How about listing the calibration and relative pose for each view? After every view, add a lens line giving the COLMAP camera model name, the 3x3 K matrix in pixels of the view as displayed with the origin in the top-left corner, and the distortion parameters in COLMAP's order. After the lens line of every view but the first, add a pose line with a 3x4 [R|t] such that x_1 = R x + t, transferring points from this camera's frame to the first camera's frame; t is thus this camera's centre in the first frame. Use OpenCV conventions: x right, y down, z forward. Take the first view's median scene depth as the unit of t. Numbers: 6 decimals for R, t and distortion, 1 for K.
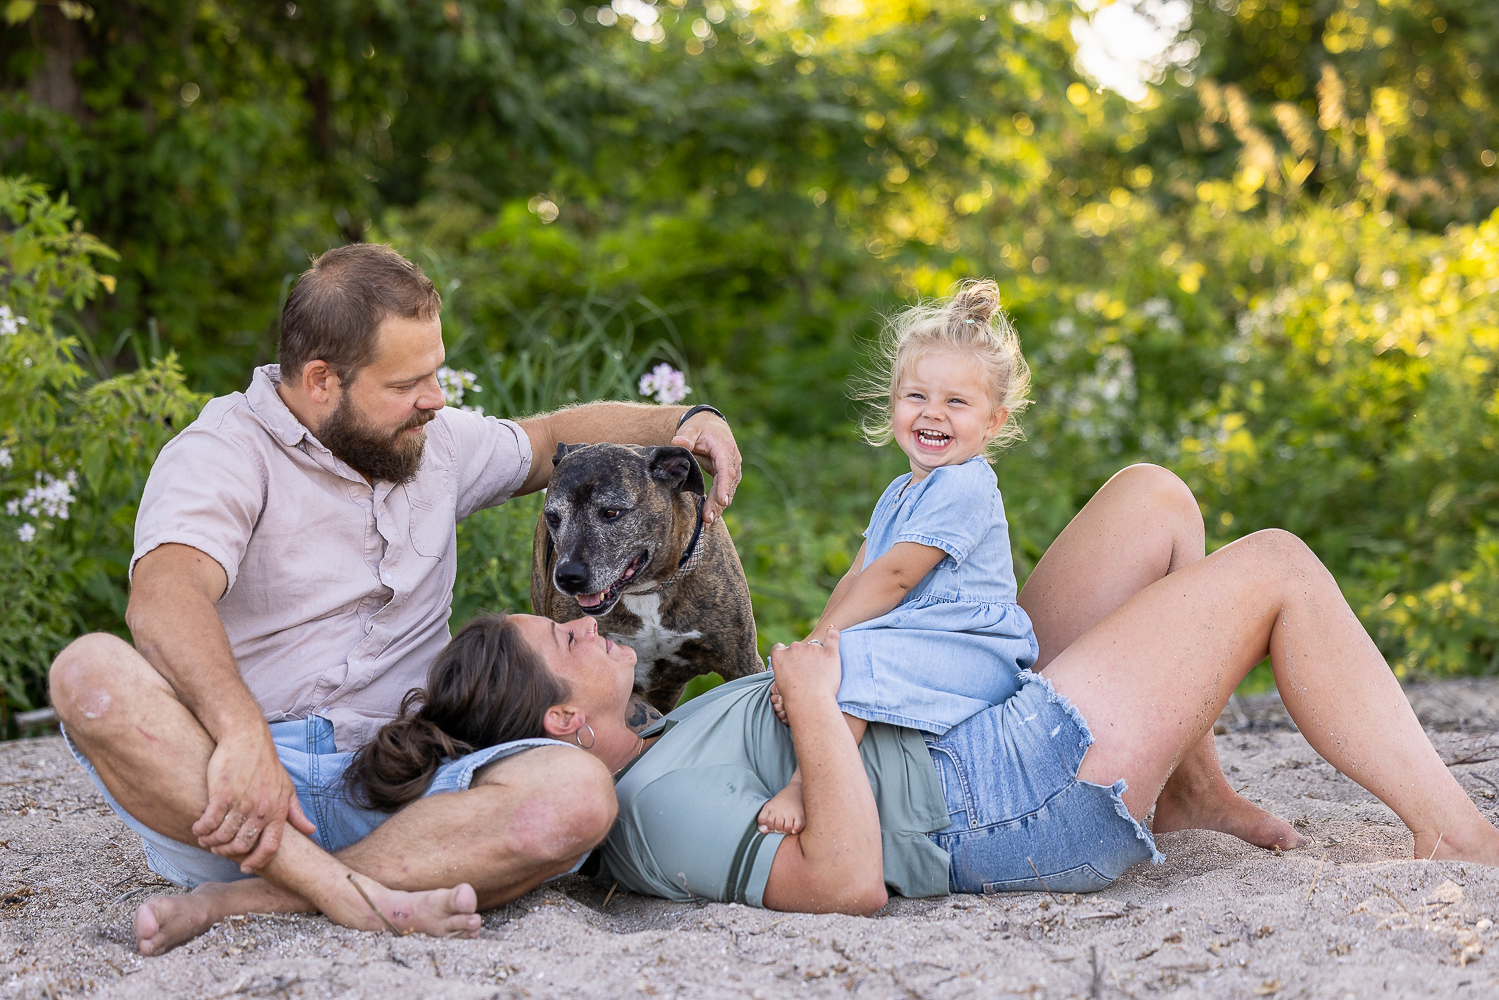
lens RADIAL K [[4364.8, 0, 751.1], [0, 4364.8, 585.7], [0, 0, 1]] dist [0.254698, 0.000000]
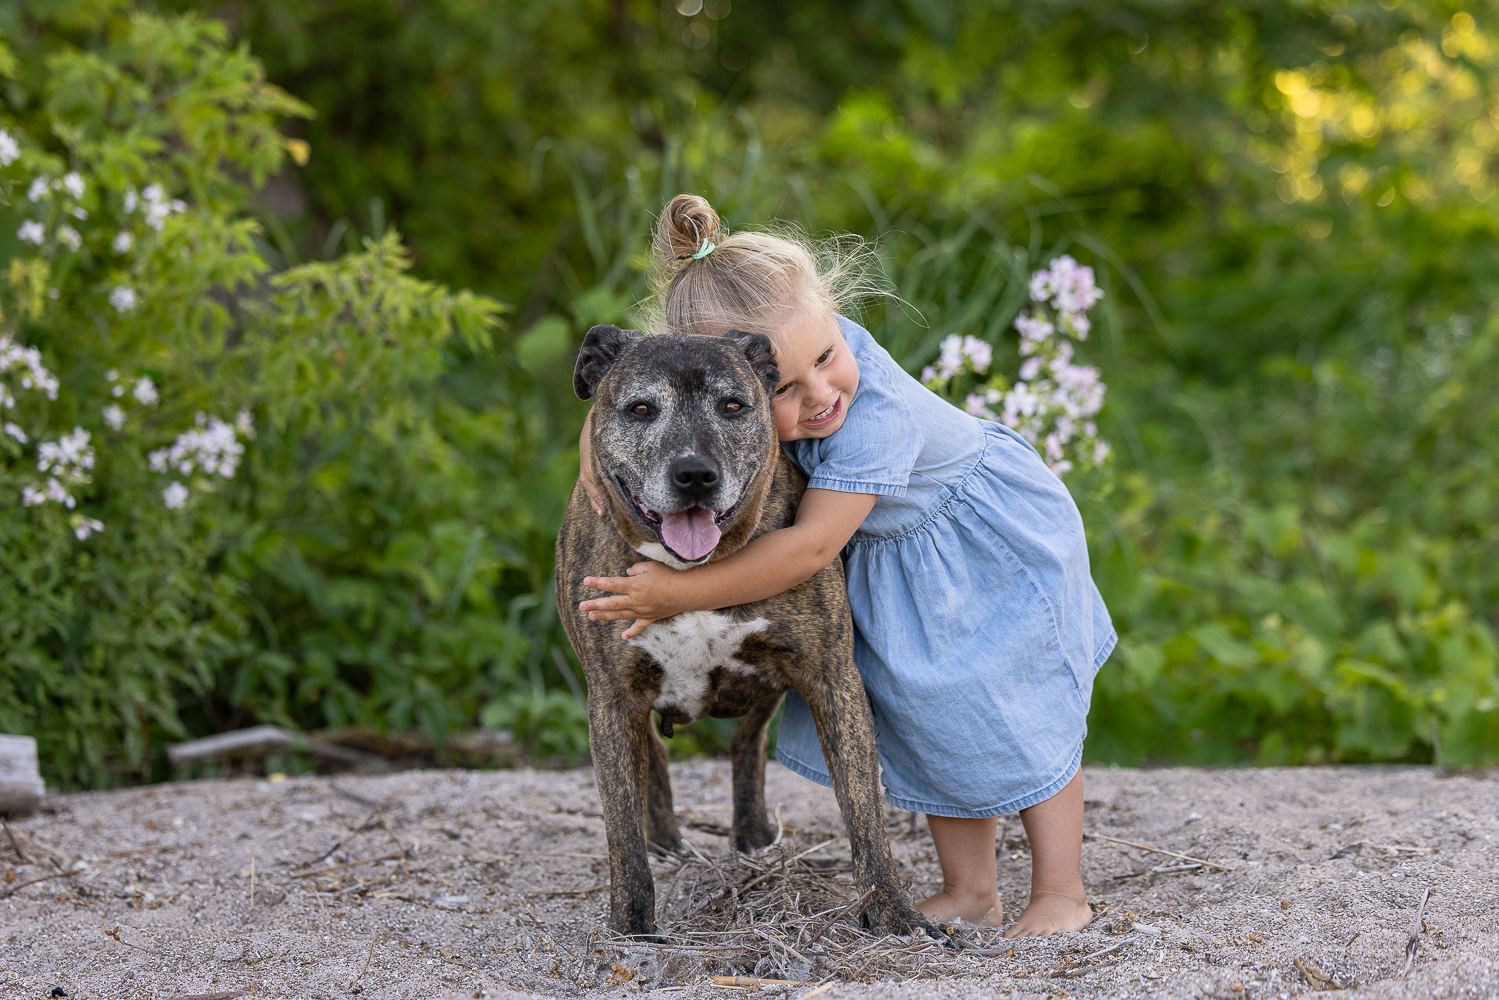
lens RADIAL K [[4364.8, 0, 754.6], [0, 4364.8, 507.4], [0, 0, 1]] dist [0.254698, 0.000000]
pose [[0.997056, 0.000963, -0.076664, -0.015162], [-0.002267, 0.999854, -0.016922, 0.001772], [0.076637, 0.017046, 0.996913, 0.283348]]
